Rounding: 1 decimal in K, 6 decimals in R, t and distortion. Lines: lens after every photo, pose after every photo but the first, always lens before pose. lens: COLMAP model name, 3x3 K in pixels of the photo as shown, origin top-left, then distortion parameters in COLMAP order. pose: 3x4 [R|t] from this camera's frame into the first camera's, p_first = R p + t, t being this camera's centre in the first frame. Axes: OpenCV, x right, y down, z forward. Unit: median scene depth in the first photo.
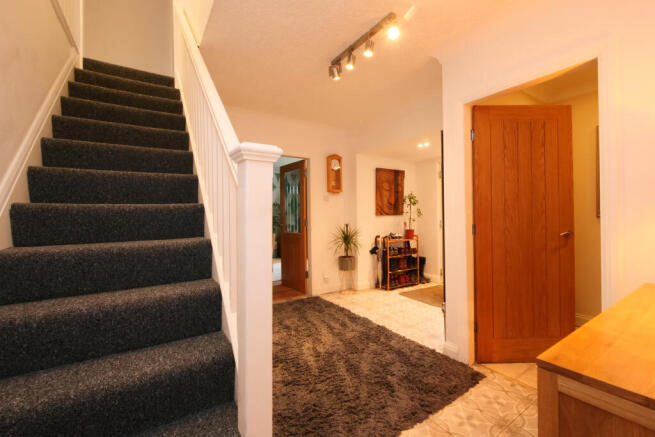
lens RADIAL K [[276.7, 0, 327.5], [0, 276.7, 218.5], [0, 0, 1]] dist [-0.001901, 0.000044]
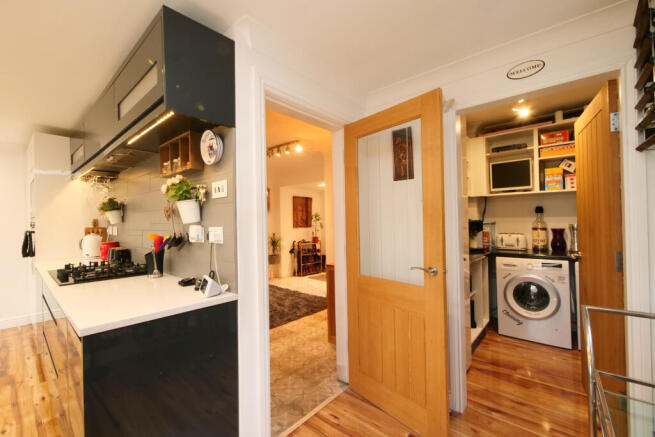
lens RADIAL K [[276.7, 0, 327.5], [0, 276.7, 218.5], [0, 0, 1]] dist [-0.001901, 0.000044]
pose [[0.959280, 0.000092, 0.282458, -0.073173], [0.011726, 0.999125, -0.040149, 0.001600], [-0.282214, 0.041827, 0.958439, -0.510956]]
